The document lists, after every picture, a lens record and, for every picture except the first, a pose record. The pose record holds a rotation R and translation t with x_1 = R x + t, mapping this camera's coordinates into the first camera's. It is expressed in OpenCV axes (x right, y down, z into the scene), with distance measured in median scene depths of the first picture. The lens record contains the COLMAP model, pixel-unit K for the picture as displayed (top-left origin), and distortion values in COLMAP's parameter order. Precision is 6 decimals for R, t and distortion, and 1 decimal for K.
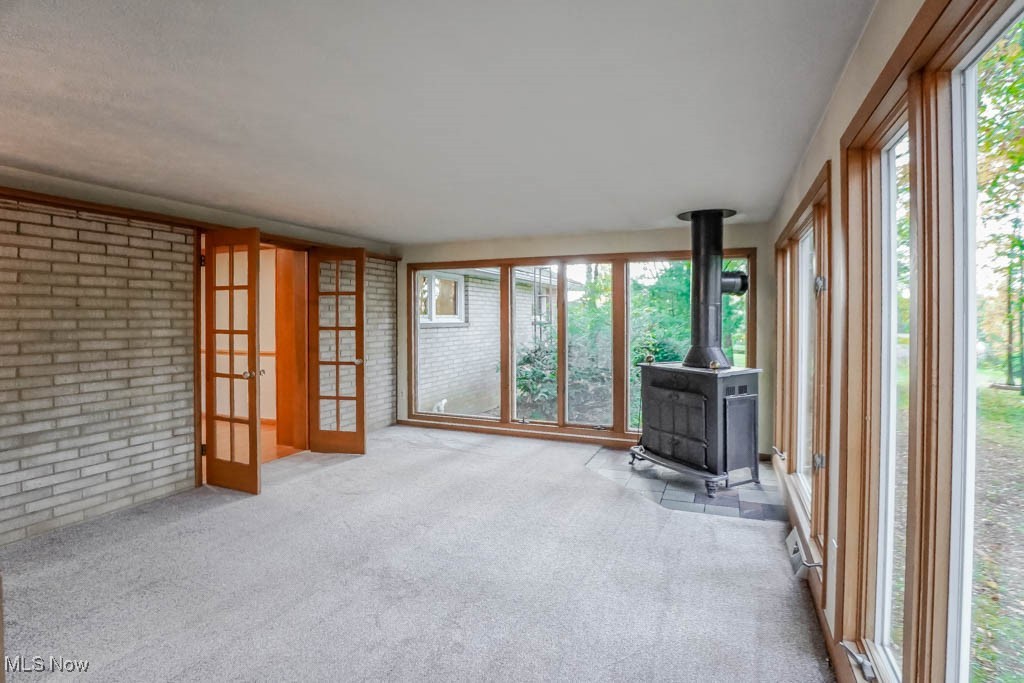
lens RADIAL K [[513.7, 0, 512.8], [0, 513.7, 325.6], [0, 0, 1]] dist [-0.026564, 0.003797]
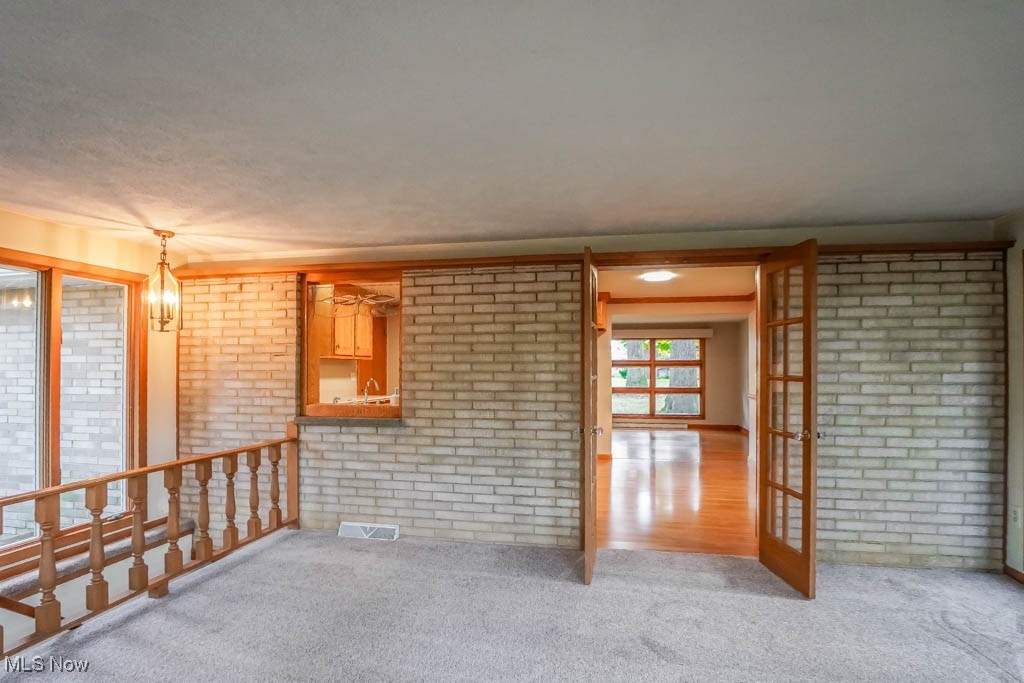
lens RADIAL K [[535.9, 0, 512.0], [0, 535.9, 359.4], [0, 0, 1]] dist [-0.035981, 0.000819]
pose [[0.205616, -0.000598, -0.978633, 0.305966], [-0.014492, 0.999888, -0.003656, -0.015223], [0.978525, 0.014934, 0.205584, 0.754821]]
